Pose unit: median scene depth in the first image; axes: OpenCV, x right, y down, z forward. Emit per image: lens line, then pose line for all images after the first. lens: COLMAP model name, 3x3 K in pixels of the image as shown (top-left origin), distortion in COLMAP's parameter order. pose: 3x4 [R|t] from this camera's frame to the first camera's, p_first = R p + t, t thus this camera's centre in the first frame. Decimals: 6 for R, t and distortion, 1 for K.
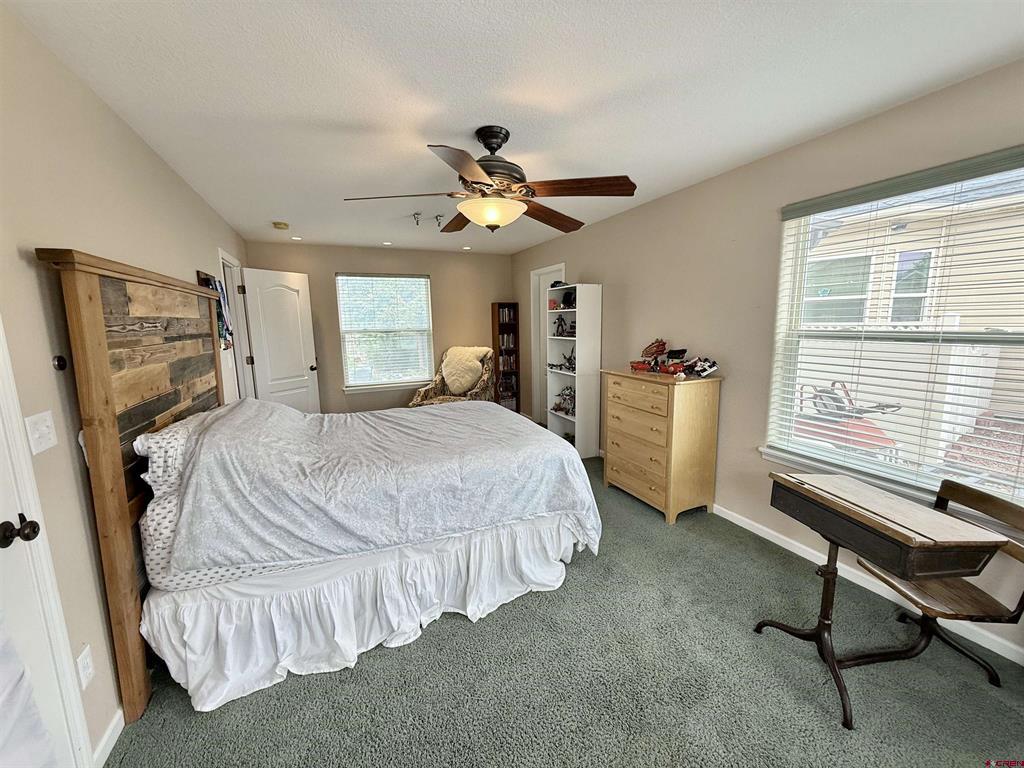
lens RADIAL K [[409.4, 0, 514.6], [0, 409.4, 384.1], [0, 0, 1]] dist [0.000726, 0.000070]
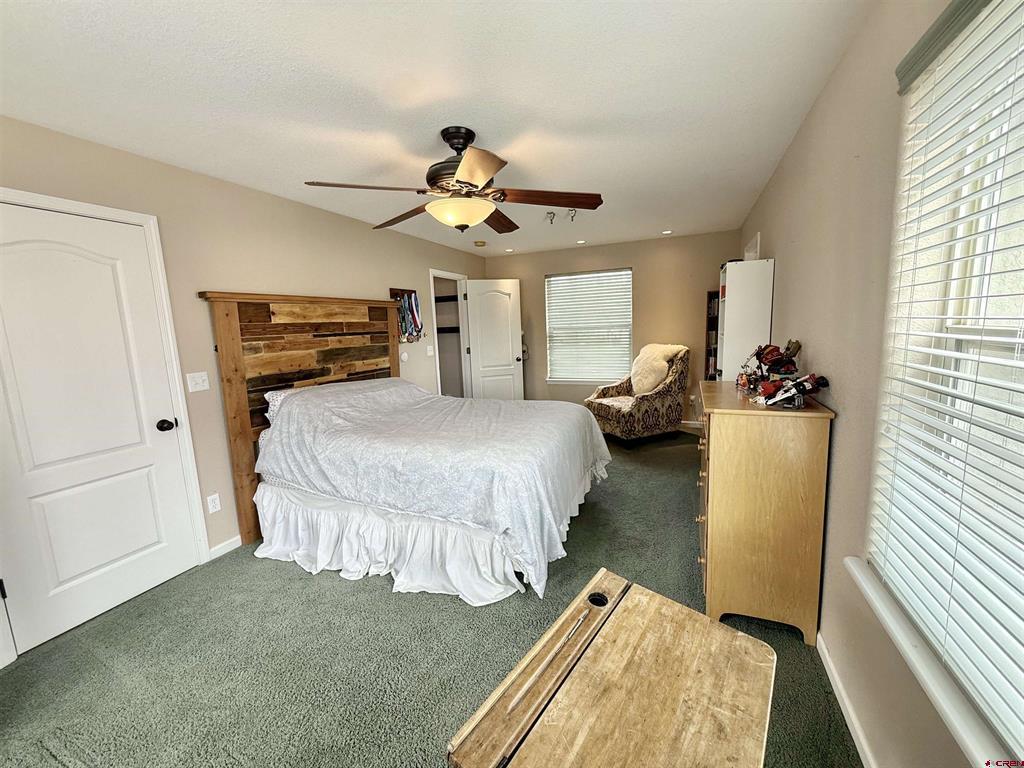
lens RADIAL K [[409.4, 0, 514.6], [0, 409.4, 384.1], [0, 0, 1]] dist [0.000726, 0.000070]
pose [[0.687833, 0.094476, -0.719695, 0.881974], [-0.083567, 0.995208, 0.050776, -0.067640], [0.721043, 0.025217, 0.692431, 0.450505]]
